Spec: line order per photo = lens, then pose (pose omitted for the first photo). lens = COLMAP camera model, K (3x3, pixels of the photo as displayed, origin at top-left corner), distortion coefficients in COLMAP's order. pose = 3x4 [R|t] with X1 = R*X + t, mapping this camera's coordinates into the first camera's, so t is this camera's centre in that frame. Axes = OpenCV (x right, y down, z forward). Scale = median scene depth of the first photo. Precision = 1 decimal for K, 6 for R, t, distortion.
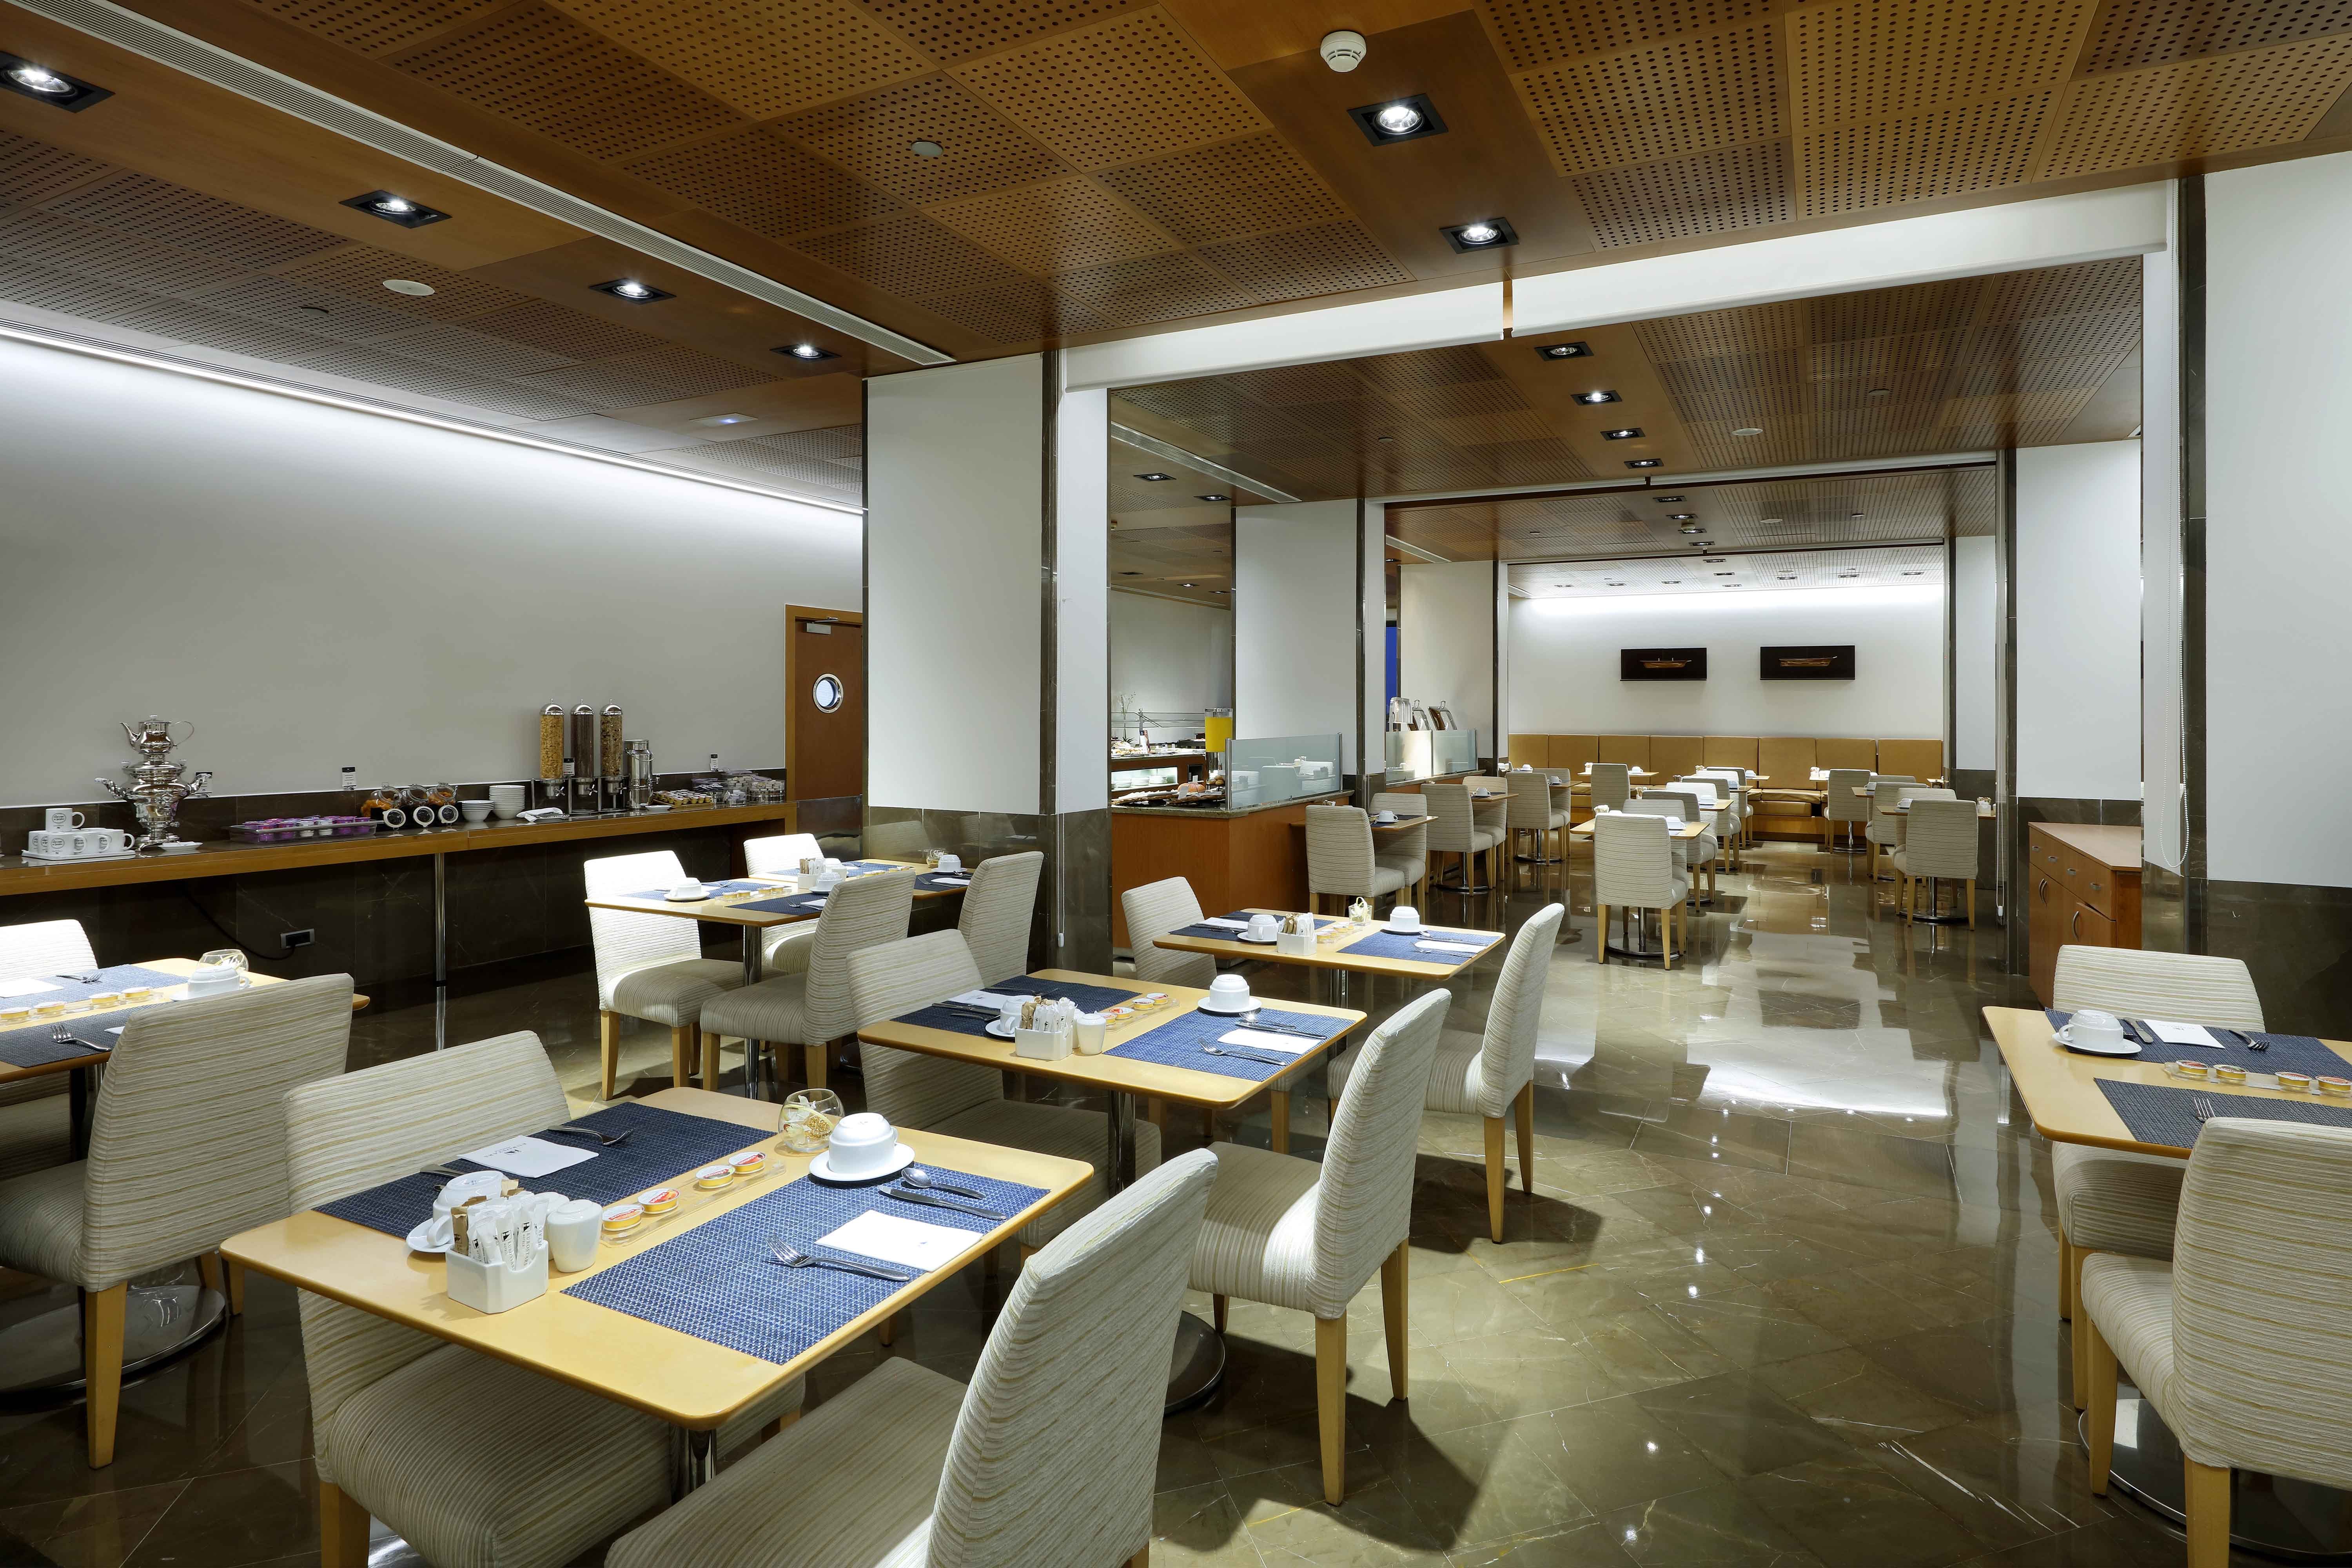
lens RADIAL K [[1092.2, 0, 1183.2], [0, 1092.2, 778.8], [0, 0, 1]] dist [-0.001133, -0.000032]
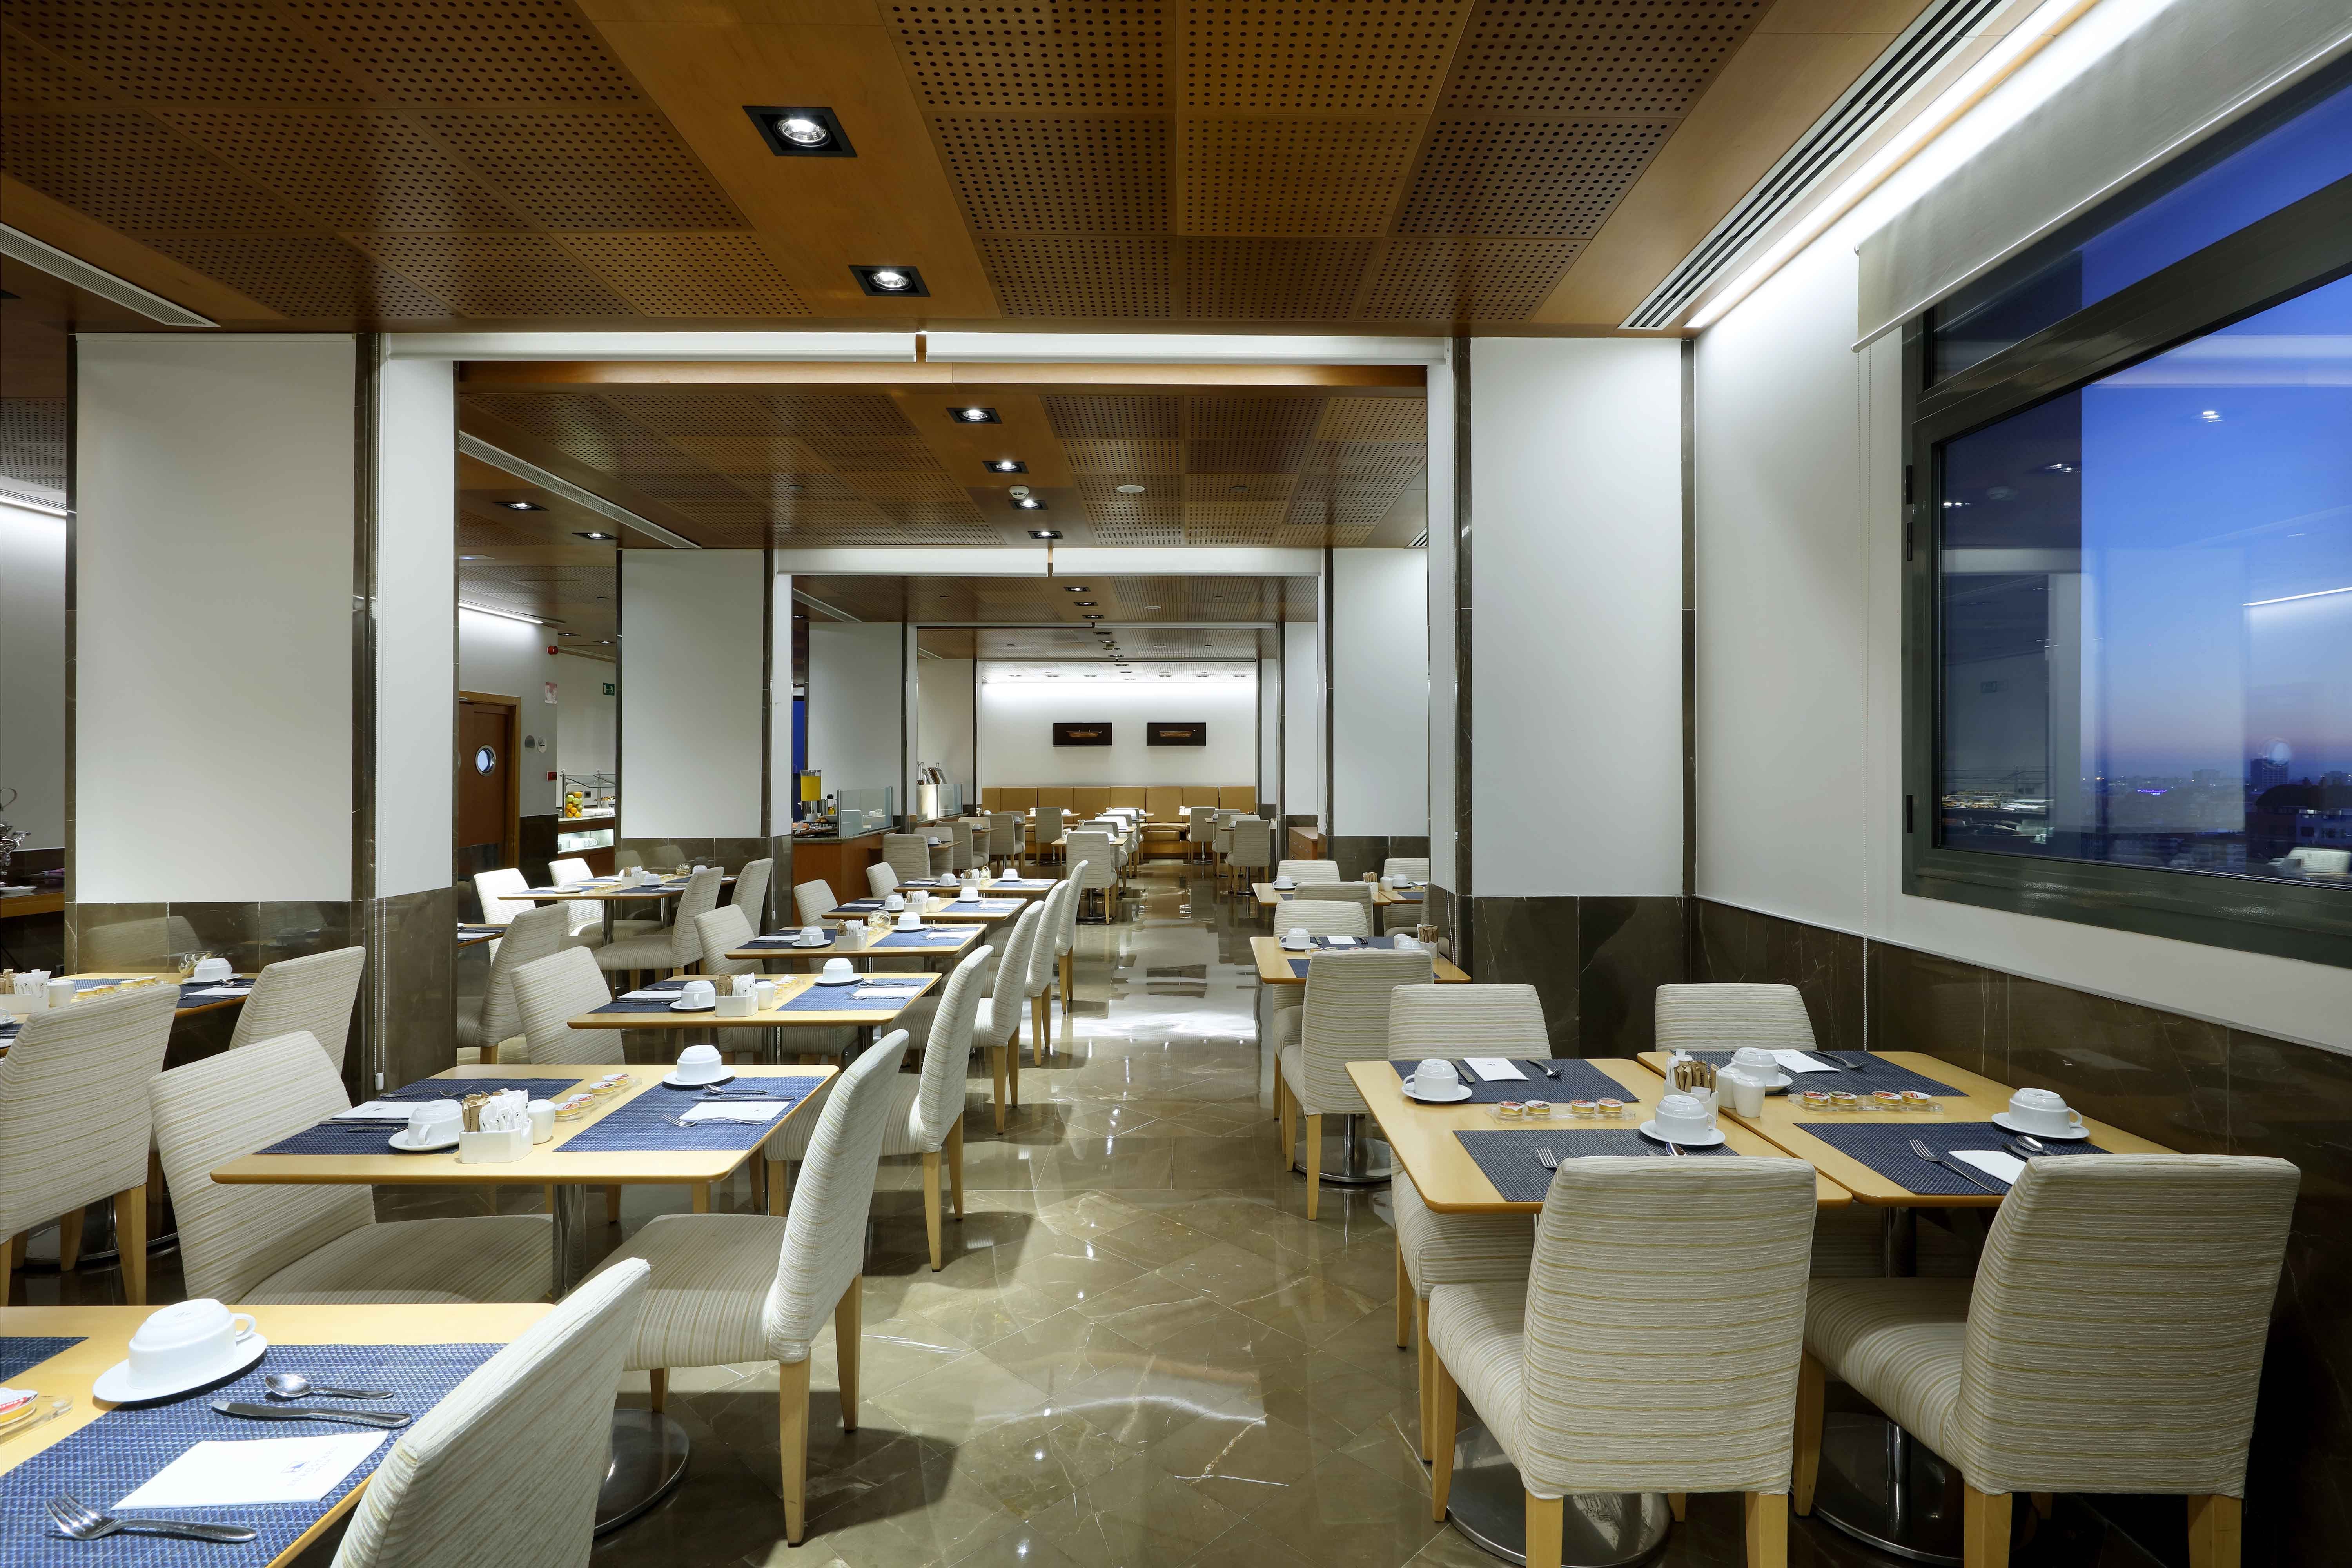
lens RADIAL K [[1092.2, 0, 1183.2], [0, 1092.2, 778.8], [0, 0, 1]] dist [-0.001133, -0.000032]
pose [[0.864942, -0.010781, 0.501756, -0.140914], [0.037235, 0.998392, -0.042734, 0.013955], [-0.500489, 0.055645, 0.863953, -0.247015]]
